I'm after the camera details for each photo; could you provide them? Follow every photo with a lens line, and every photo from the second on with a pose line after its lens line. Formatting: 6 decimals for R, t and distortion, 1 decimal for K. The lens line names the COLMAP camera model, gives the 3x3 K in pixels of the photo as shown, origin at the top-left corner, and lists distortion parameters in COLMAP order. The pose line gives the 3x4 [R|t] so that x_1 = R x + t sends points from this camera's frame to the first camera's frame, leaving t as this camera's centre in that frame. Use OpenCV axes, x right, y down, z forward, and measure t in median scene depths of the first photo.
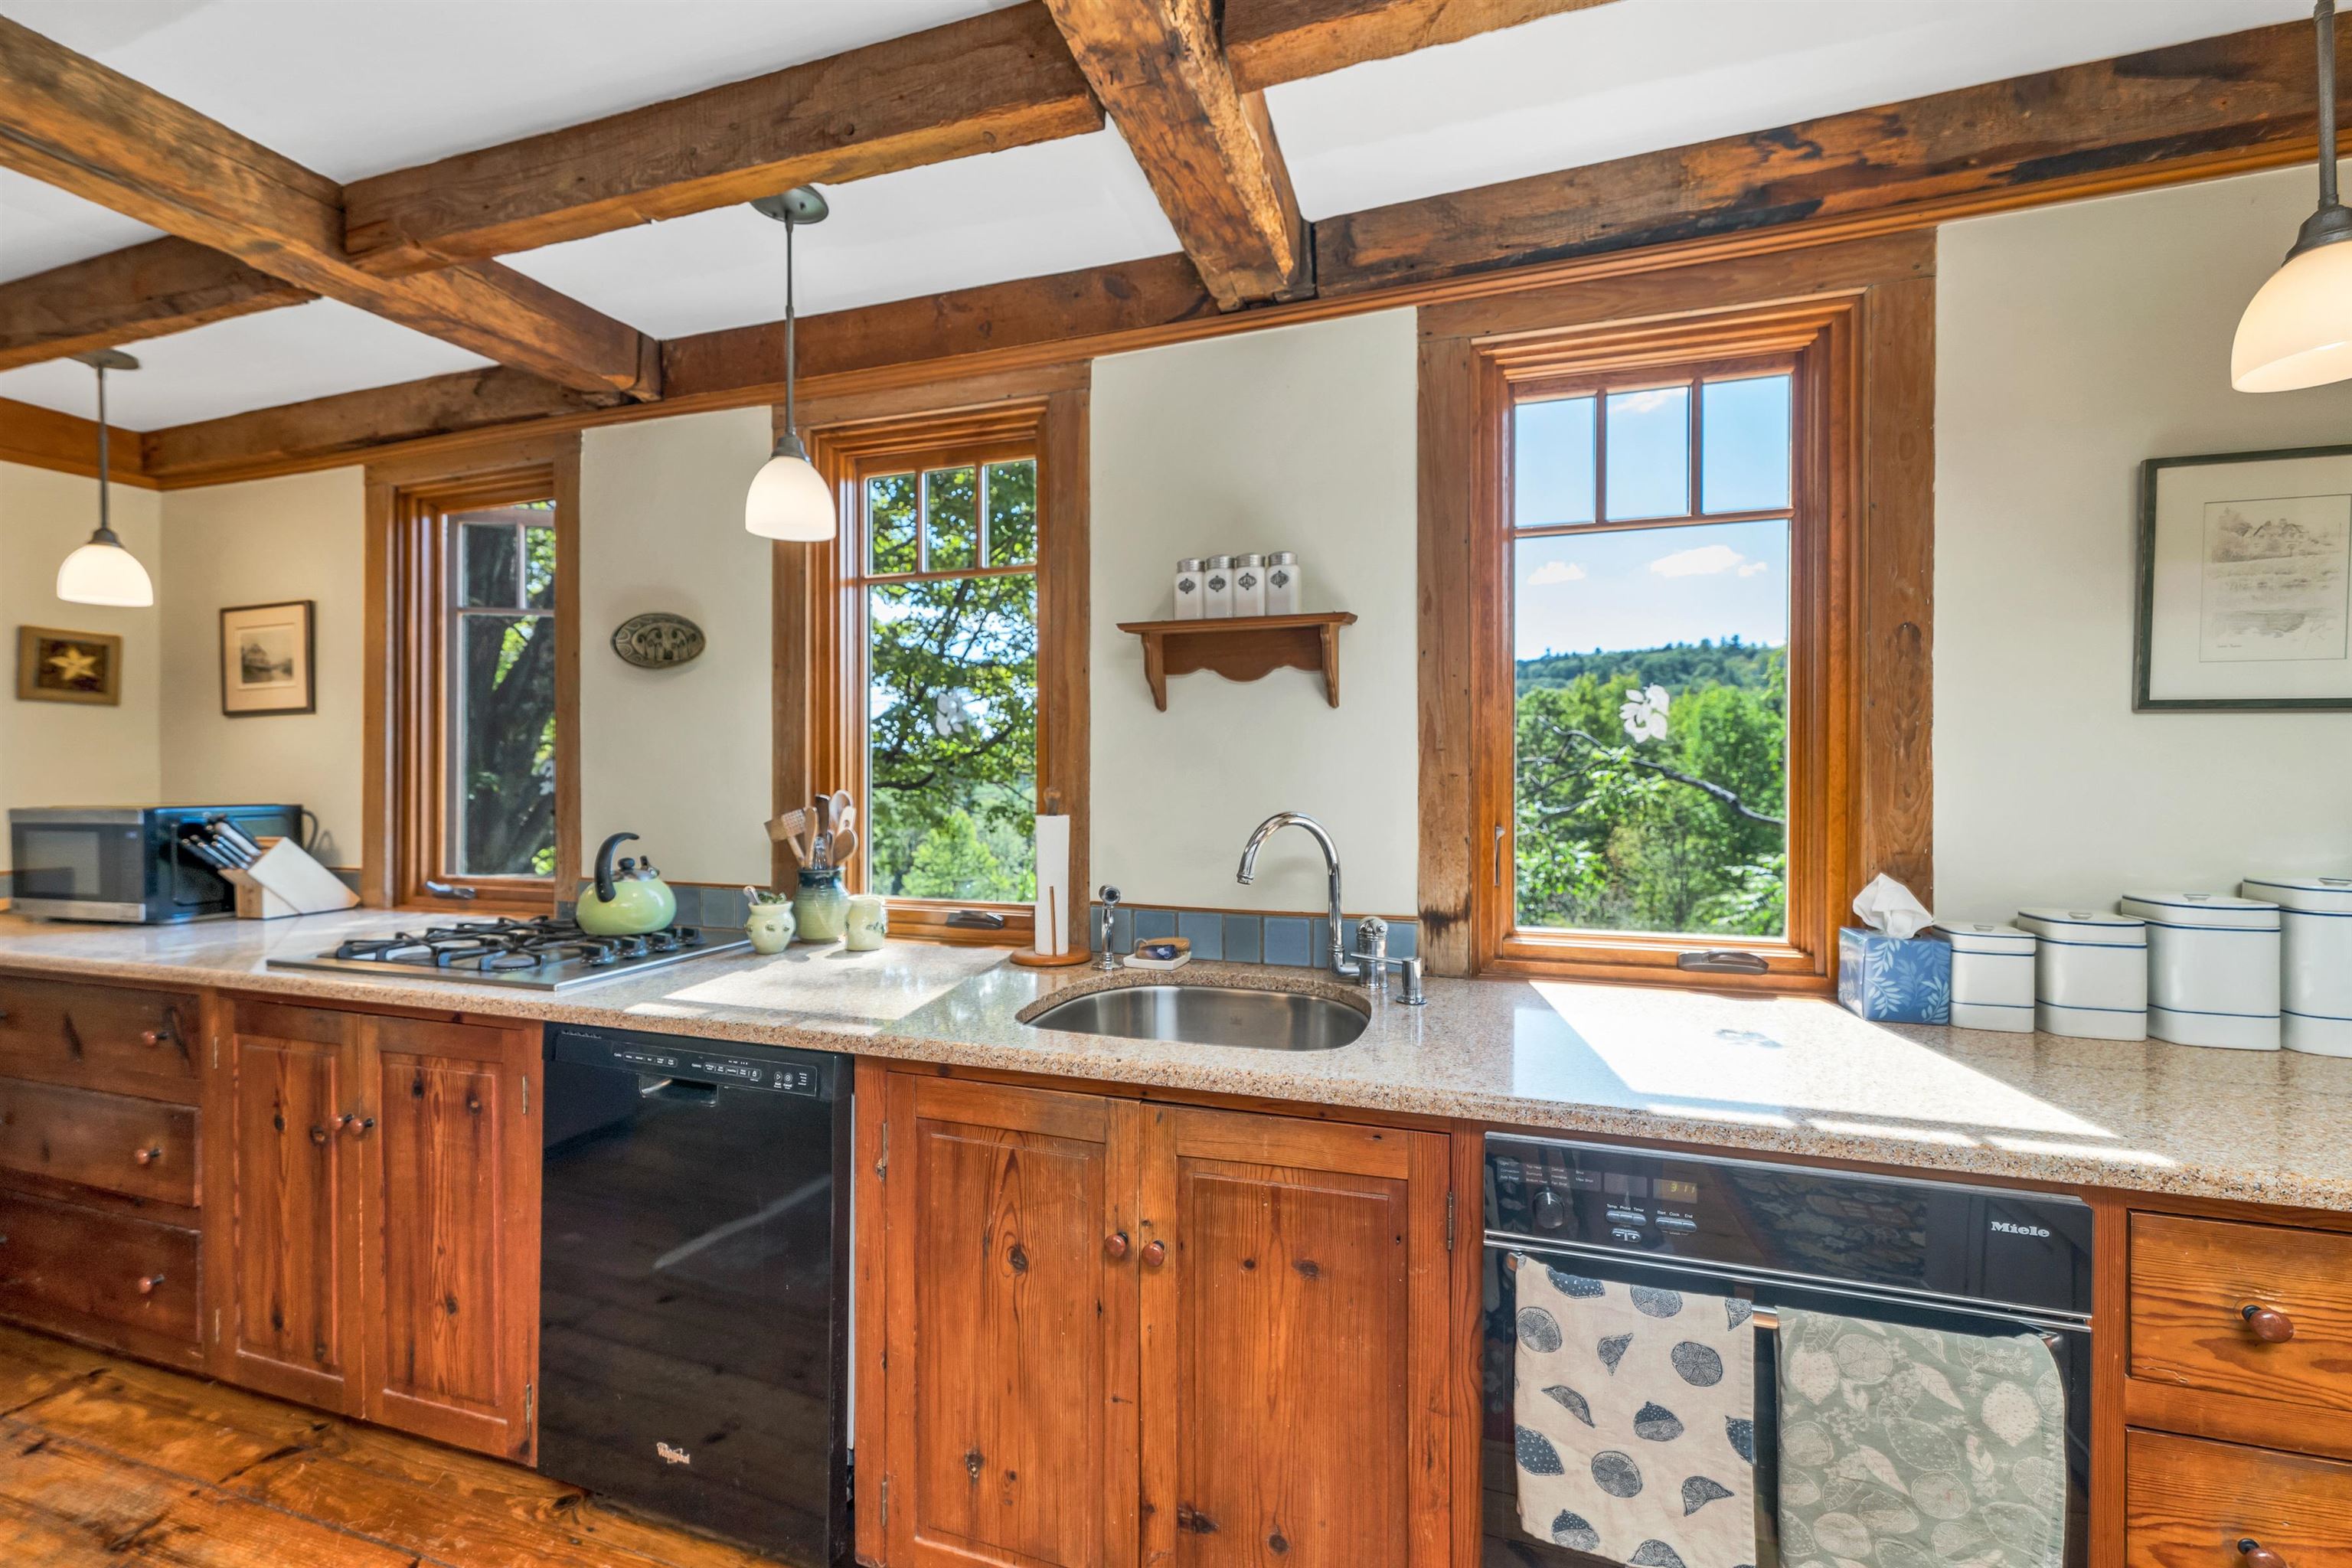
lens RADIAL K [[961.0, 0, 1176.0], [0, 961.0, 784.0], [0, 0, 1]] dist [0.002888, 0.000646]
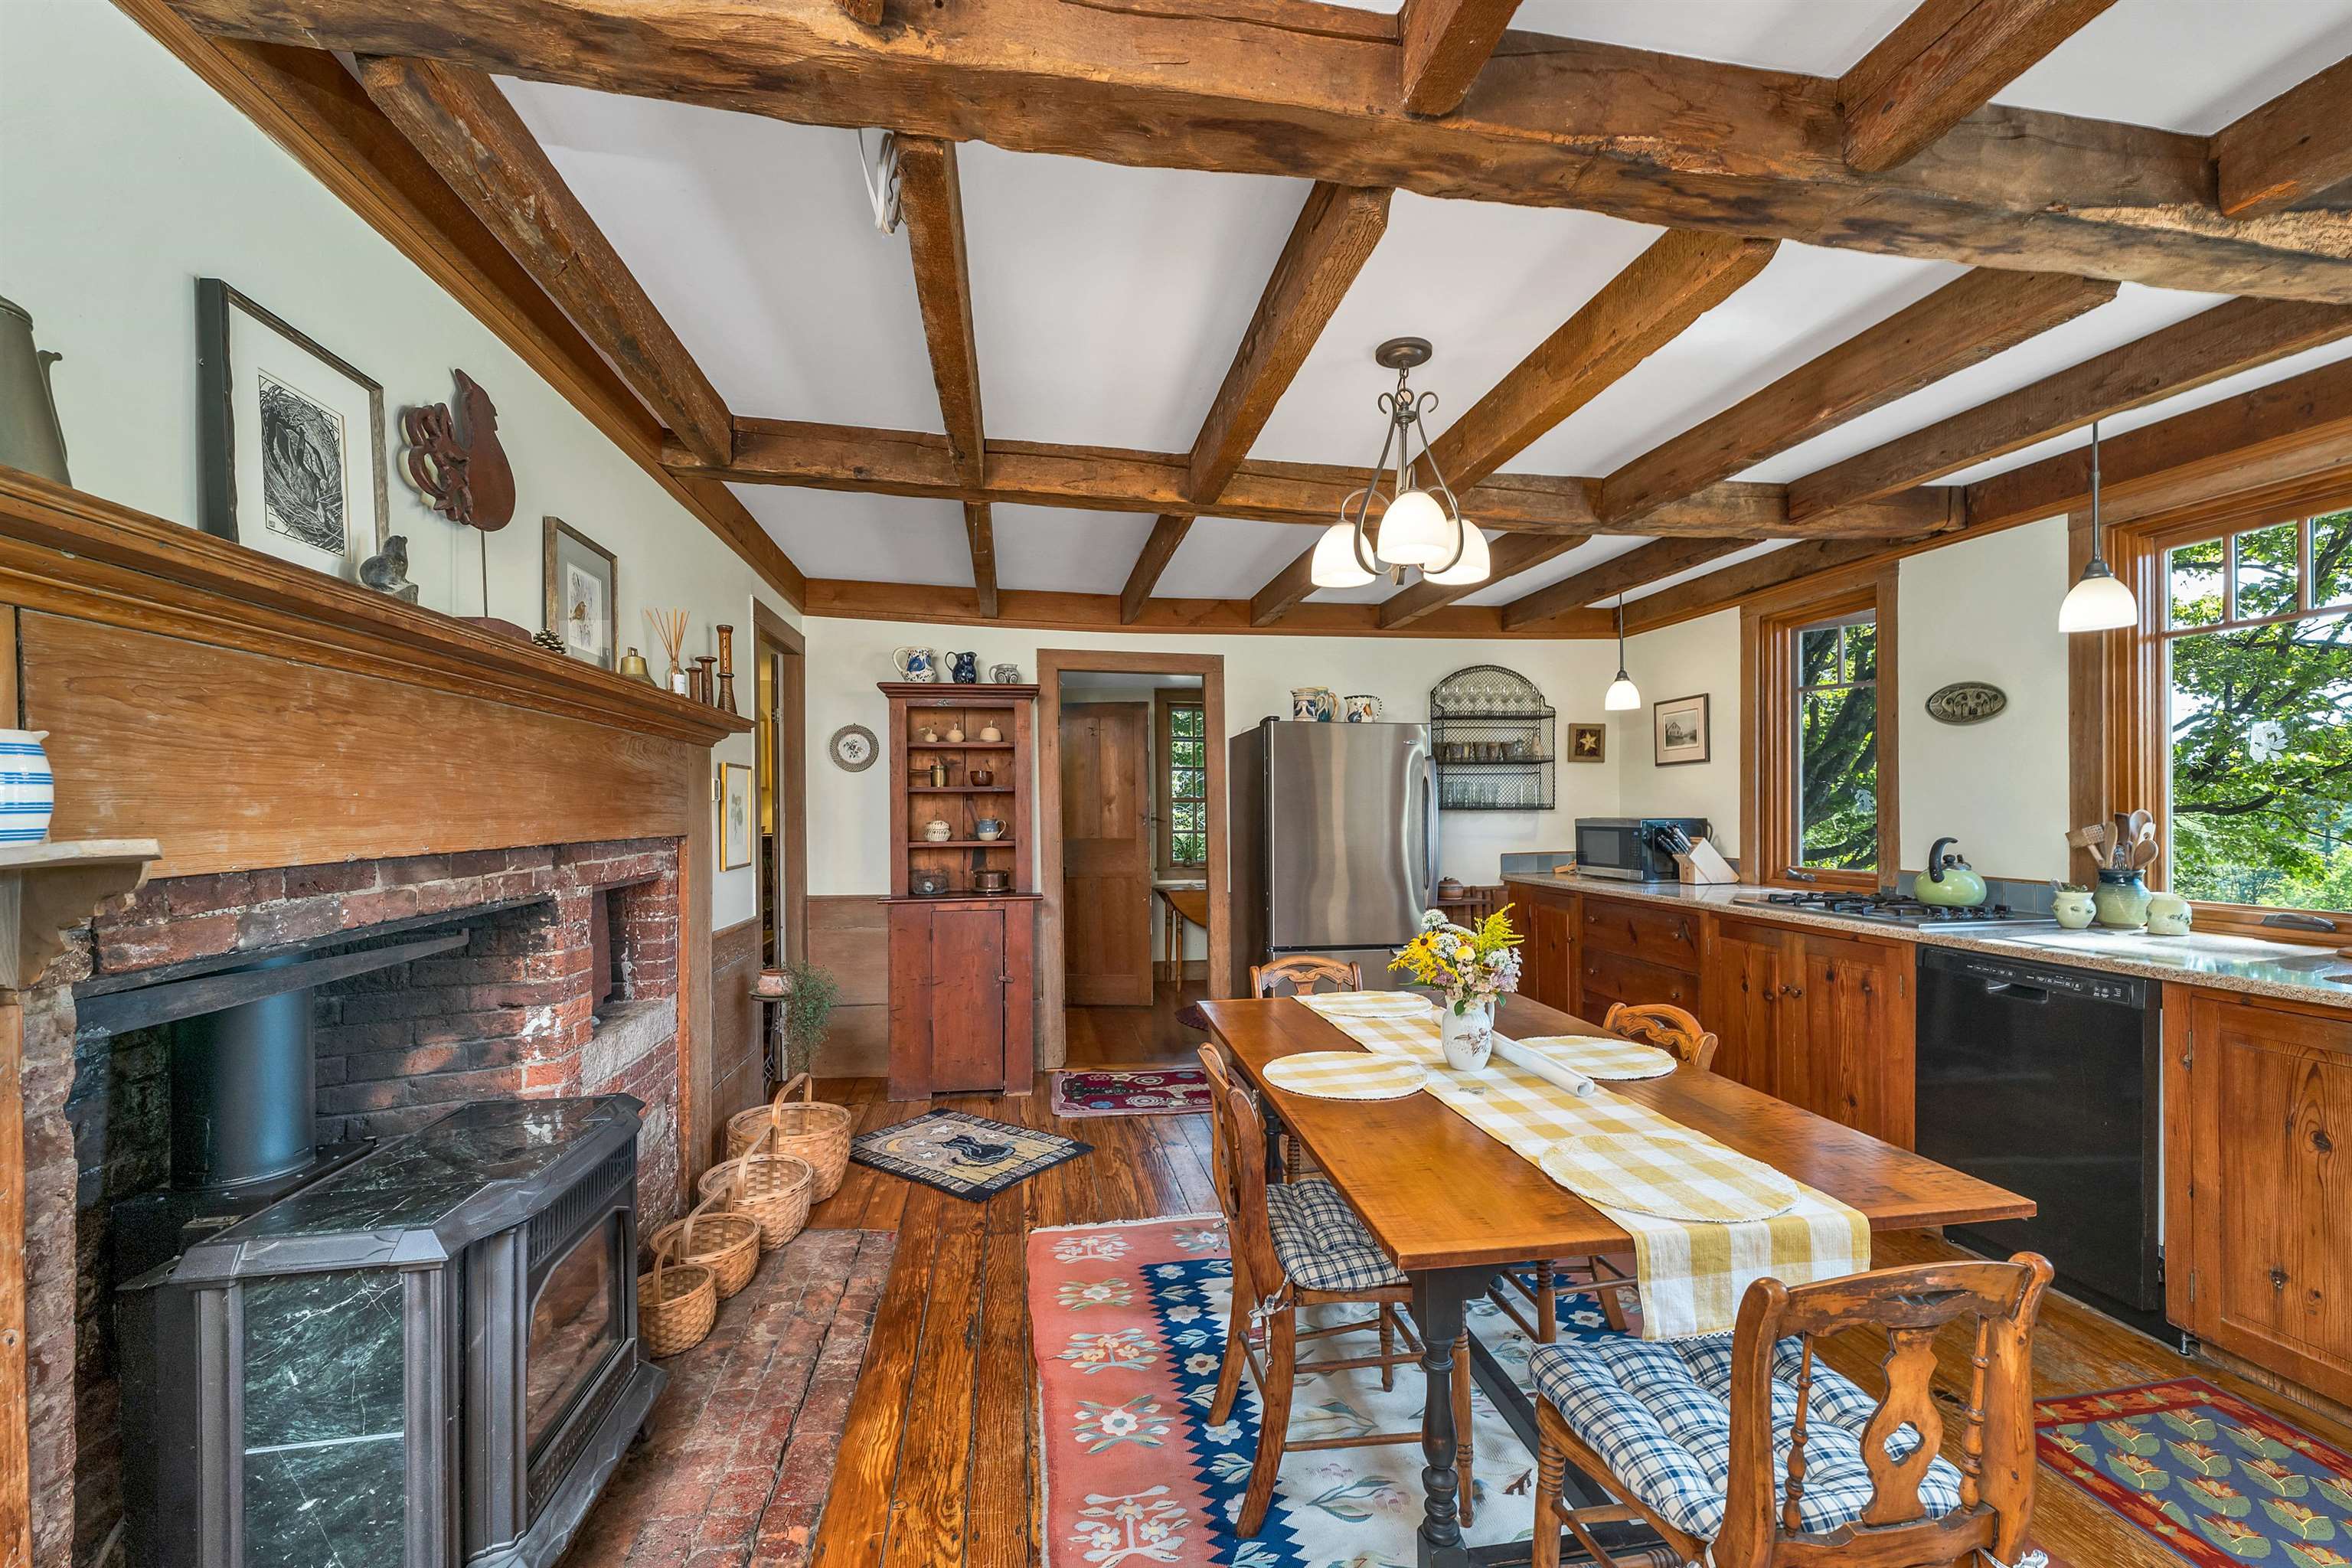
lens RADIAL K [[984.6, 0, 1180.8], [0, 984.6, 801.1], [0, 0, 1]] dist [0.001397, -0.000270]
pose [[0.460690, -0.007642, -0.887528, 0.262352], [0.000593, 0.999965, -0.008302, 0.007434], [0.887561, 0.003298, 0.460679, -0.854986]]
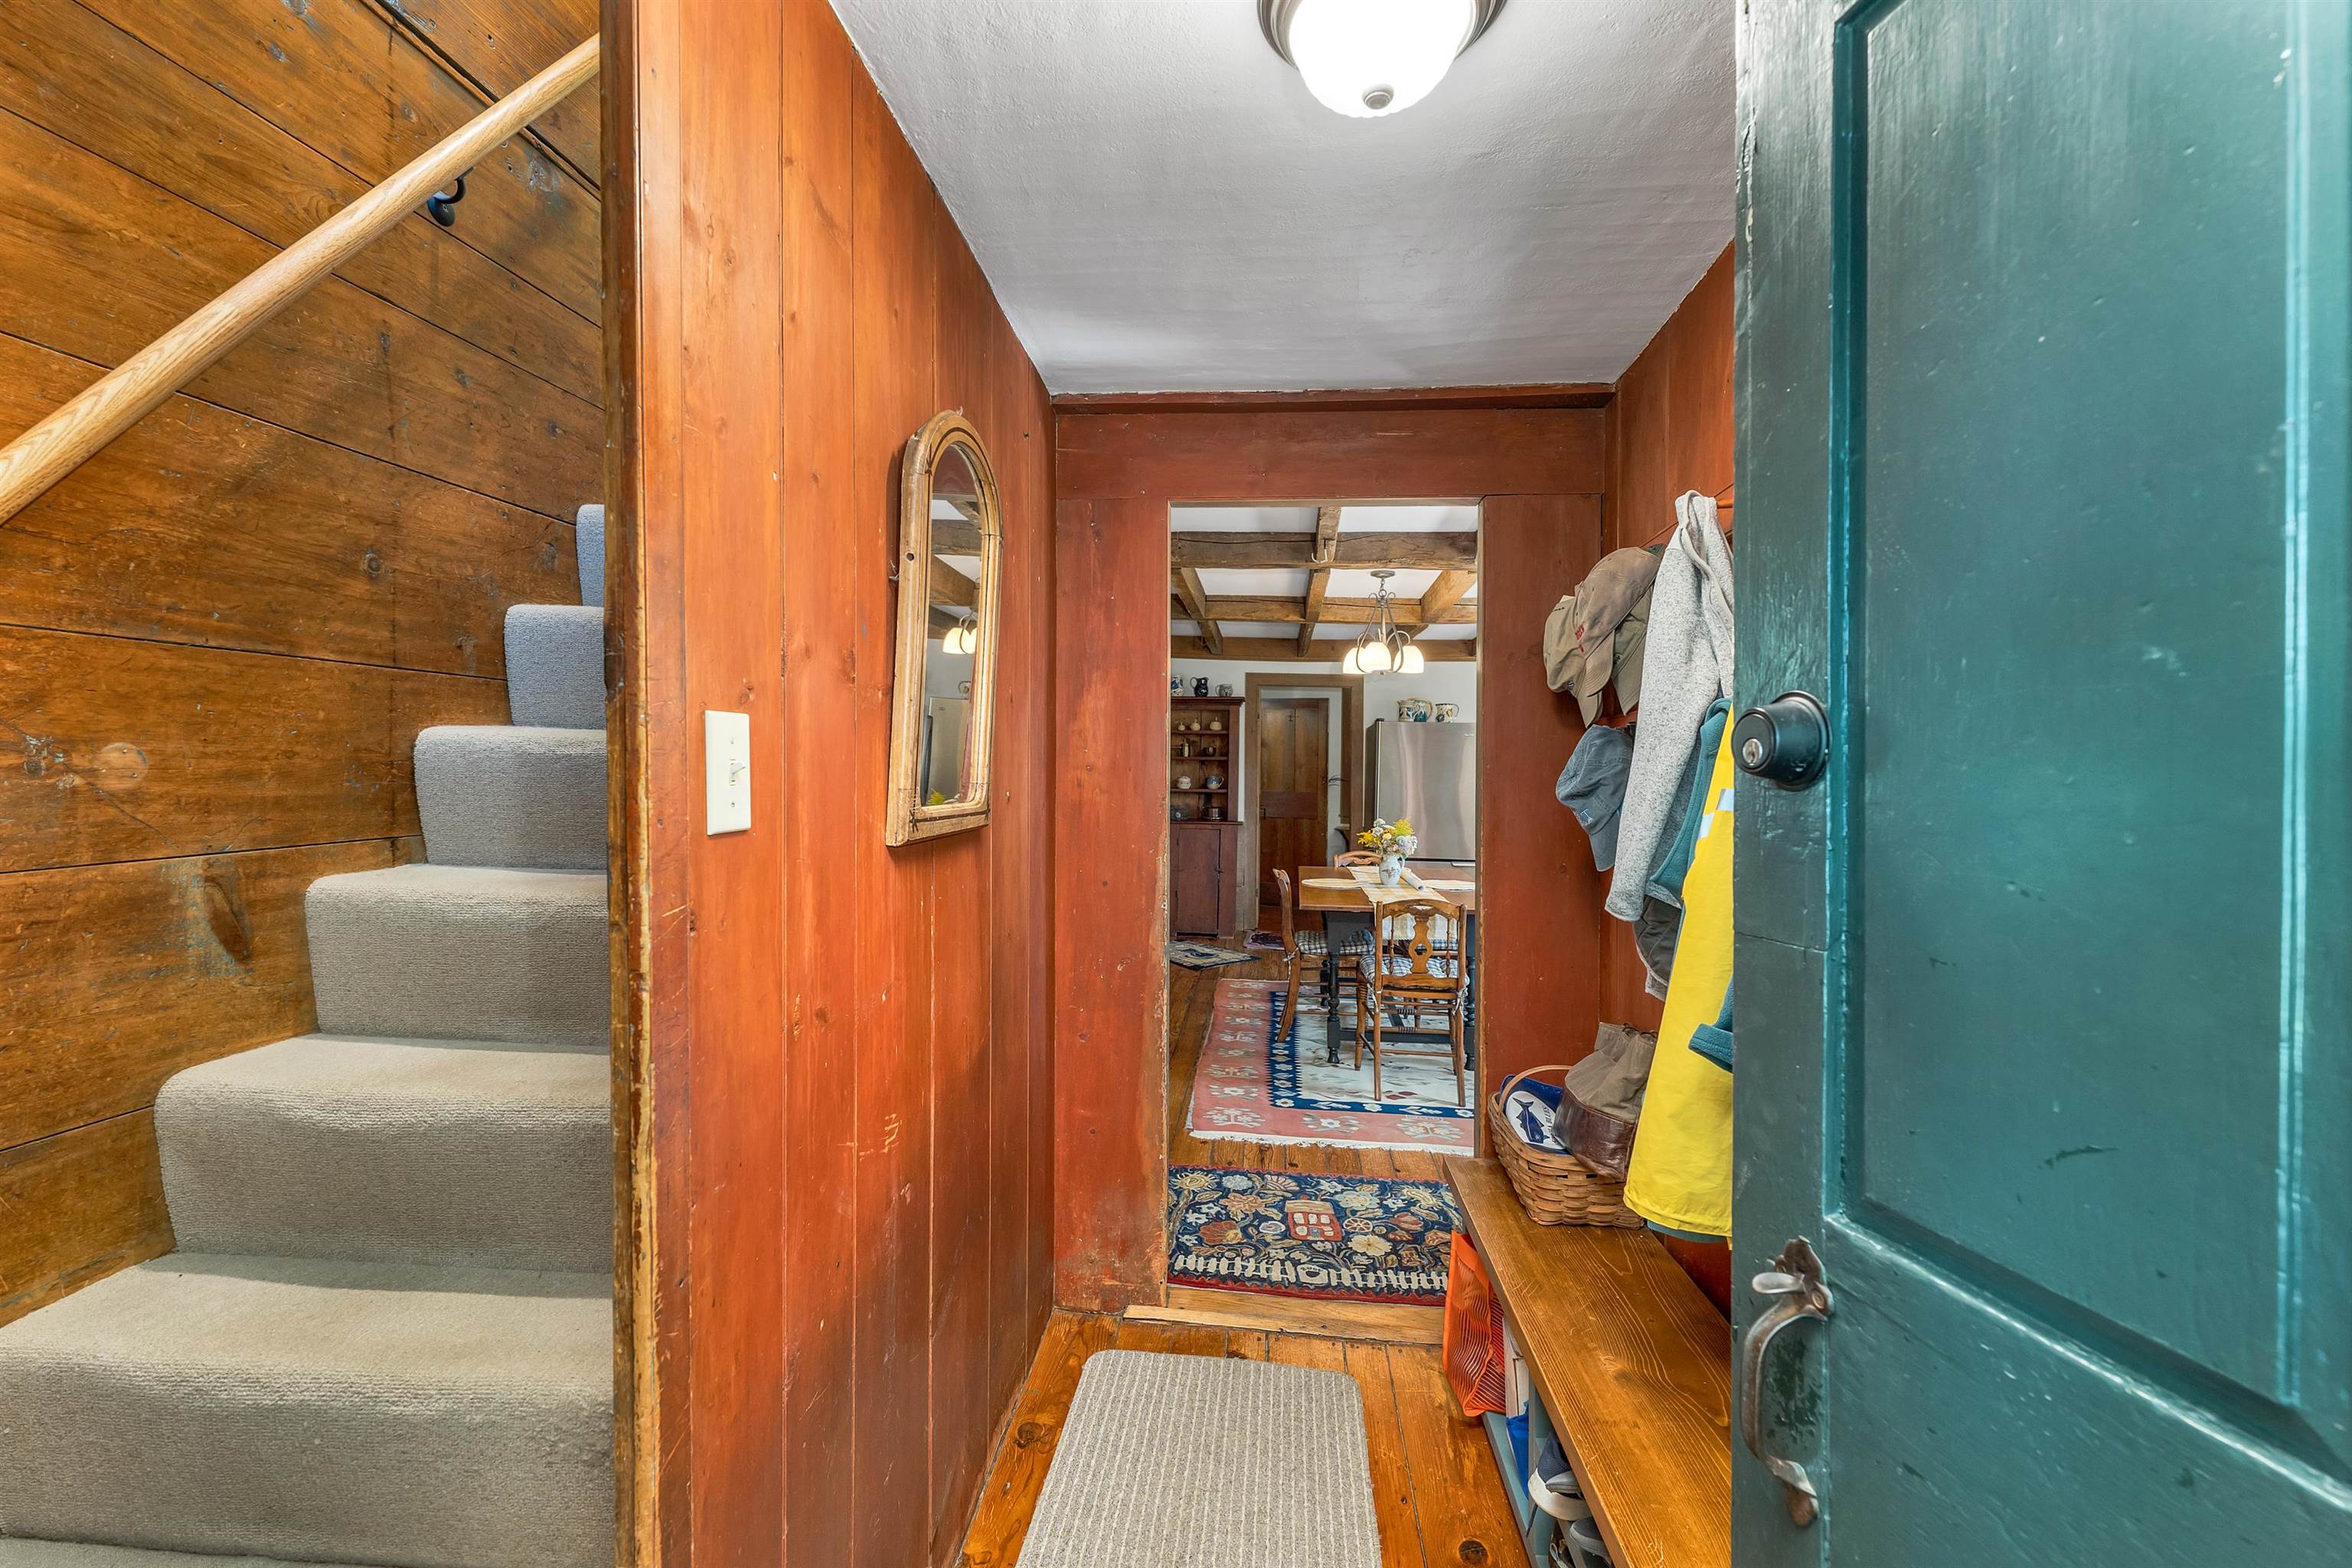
lens RADIAL K [[964.4, 0, 1173.1], [0, 964.4, 771.4], [0, 0, 1]] dist [0.001304, -0.000297]
pose [[0.195220, 0.006551, -0.980738, 1.830971], [-0.015504, 0.999873, 0.003593, -0.000536], [0.980637, 0.014504, 0.195297, -1.112496]]
